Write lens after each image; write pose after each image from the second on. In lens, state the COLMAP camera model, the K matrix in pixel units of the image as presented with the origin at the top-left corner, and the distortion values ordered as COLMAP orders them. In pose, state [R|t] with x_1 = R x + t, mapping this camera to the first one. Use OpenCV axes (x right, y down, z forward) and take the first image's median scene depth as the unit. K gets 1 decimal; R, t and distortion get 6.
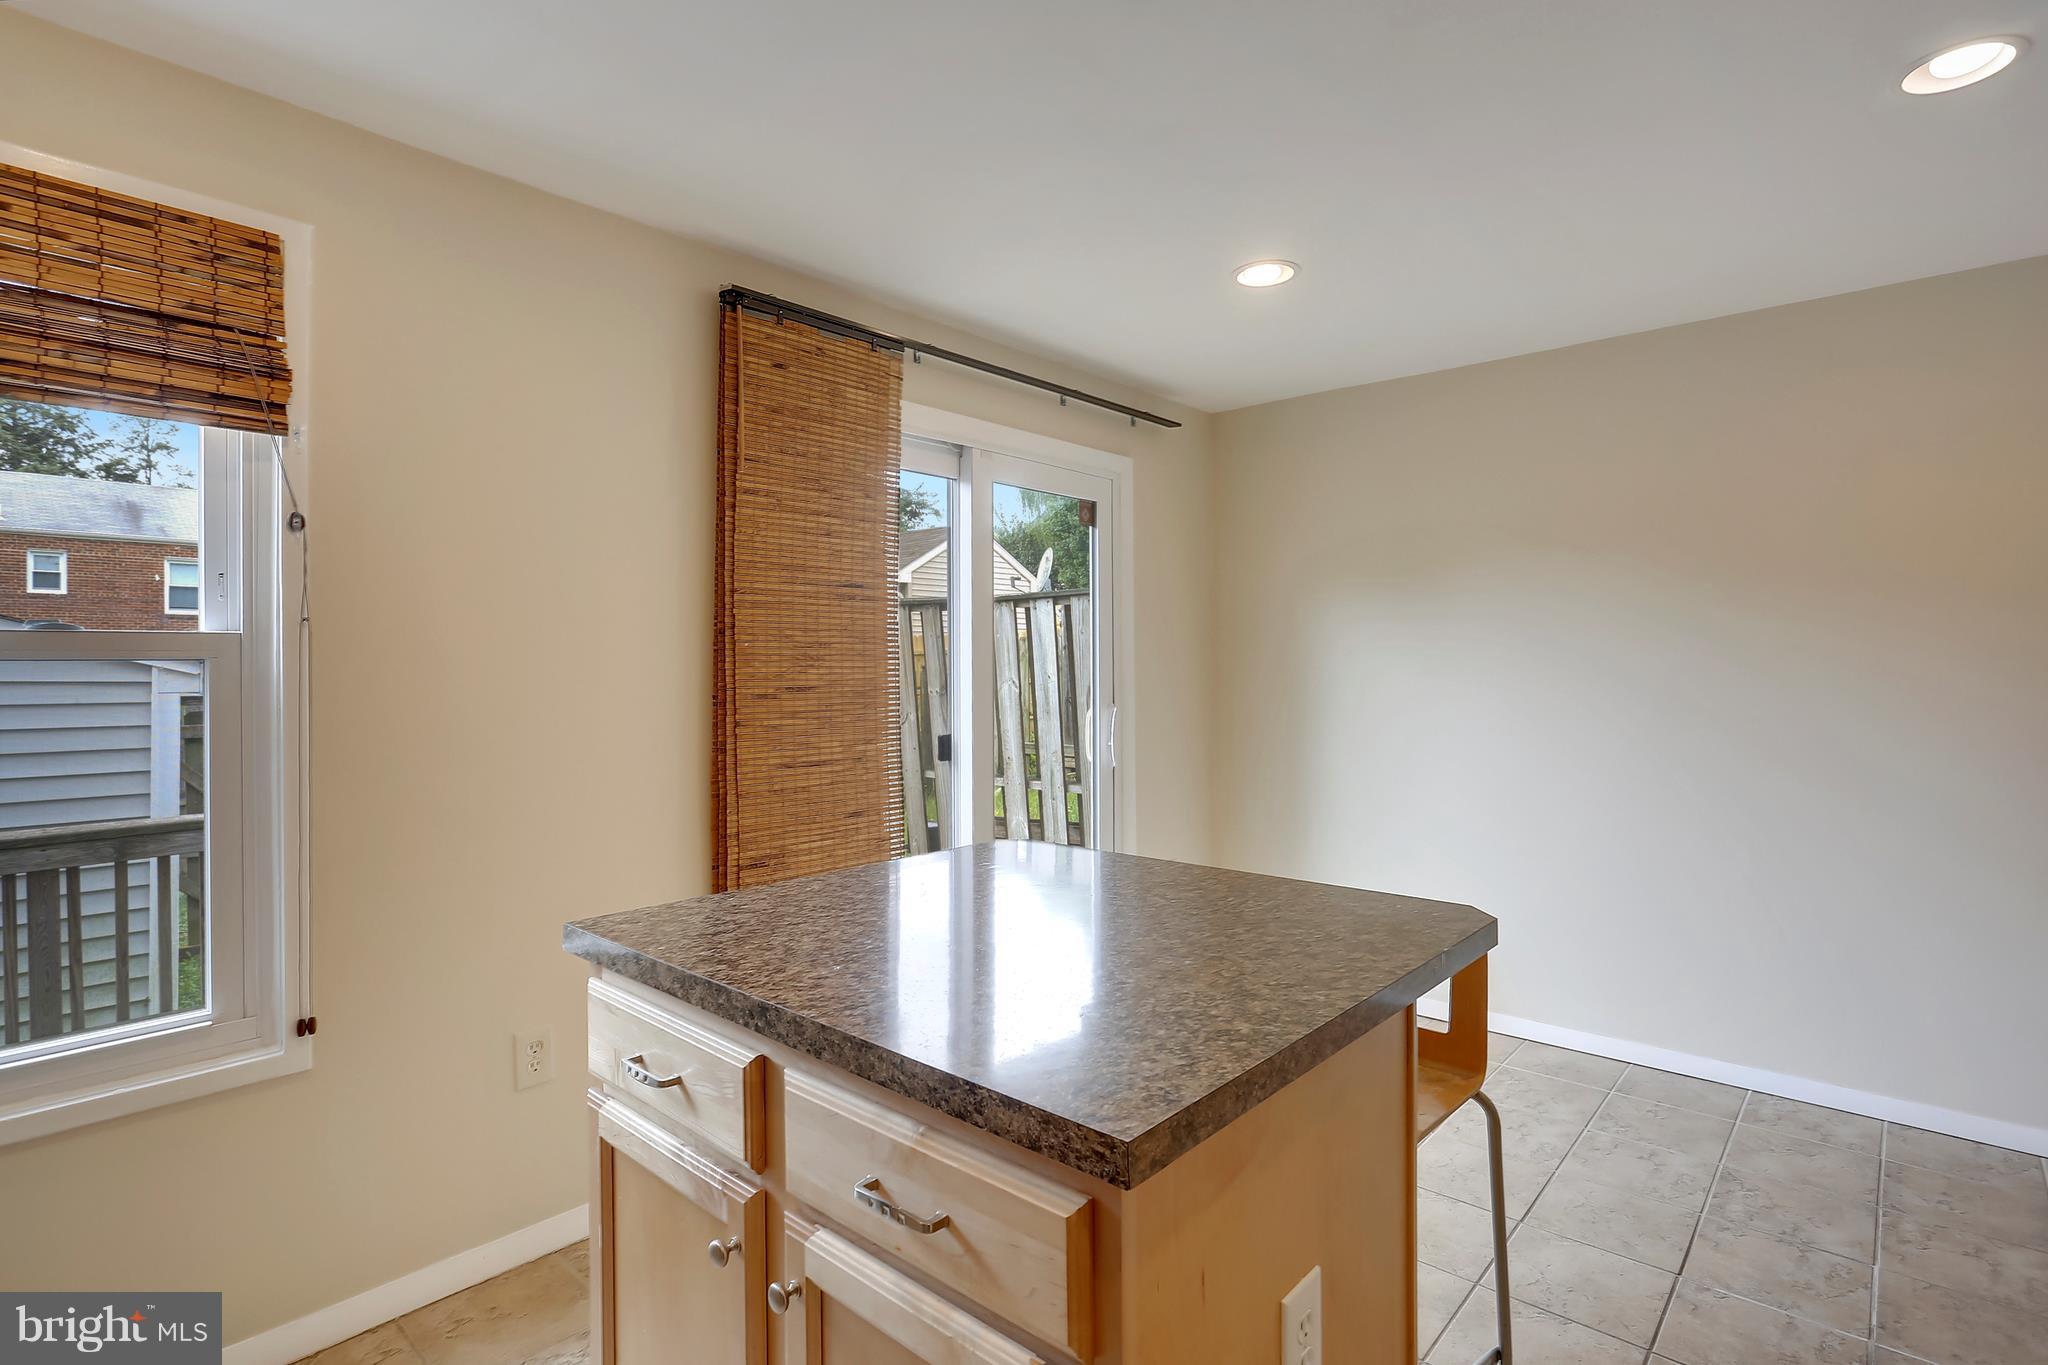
lens RADIAL K [[987.8, 0, 1093.5], [0, 987.8, 655.5], [0, 0, 1]] dist [-0.010873, 0.003272]
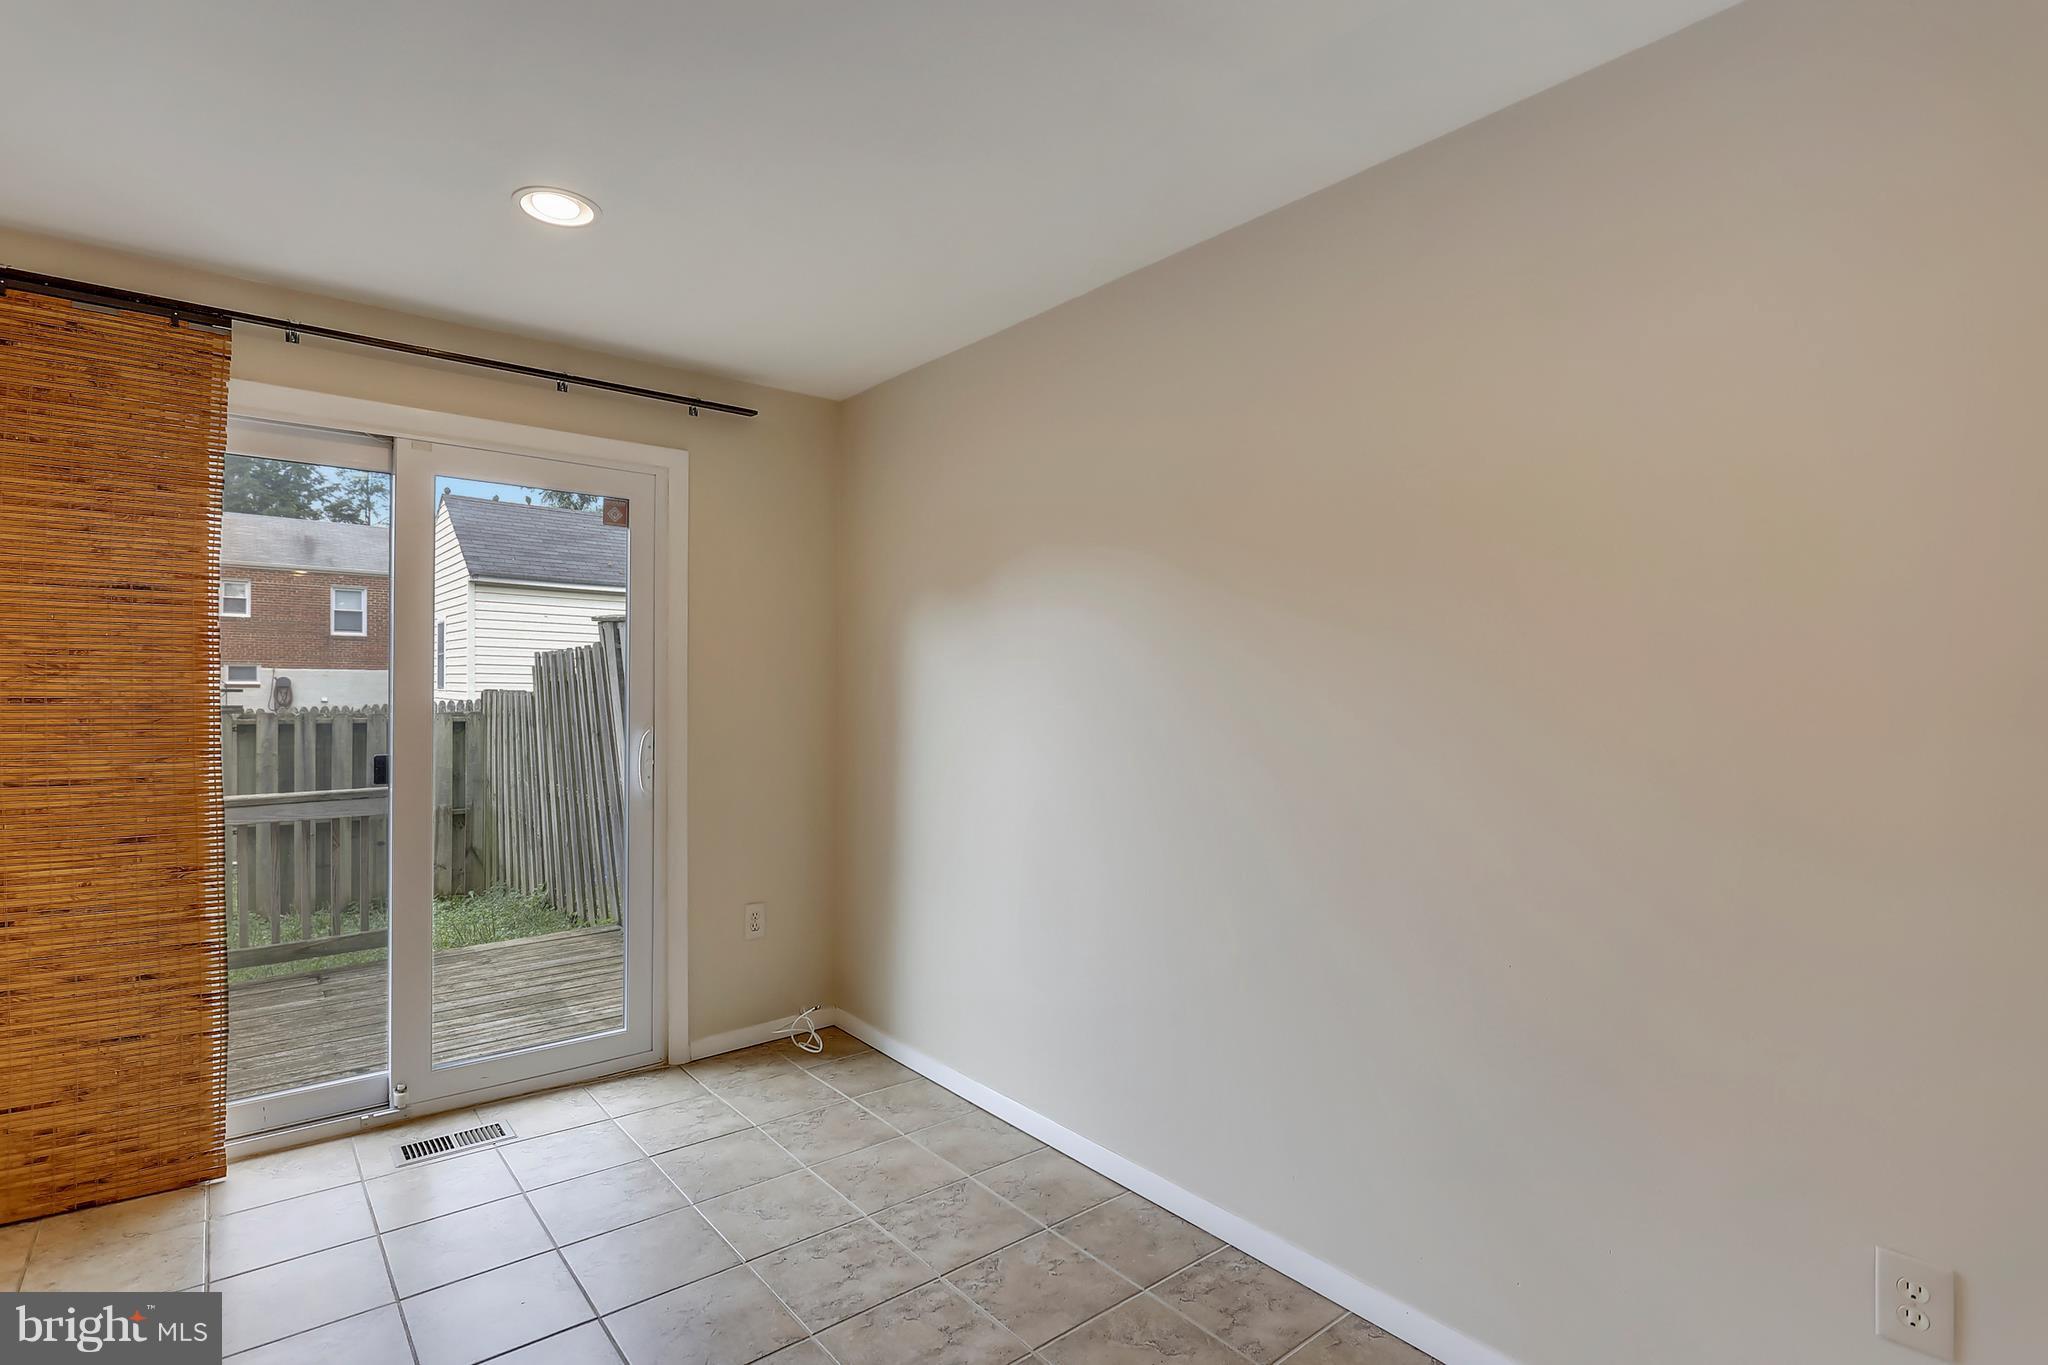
lens RADIAL K [[987.8, 0, 1051.4], [0, 987.8, 694.4], [0, 0, 1]] dist [-0.010873, 0.003272]
pose [[0.986661, 0.015048, -0.162090, 0.727014], [-0.013242, 0.999838, 0.012214, 0.004994], [0.162247, -0.009904, 0.986700, 0.249993]]
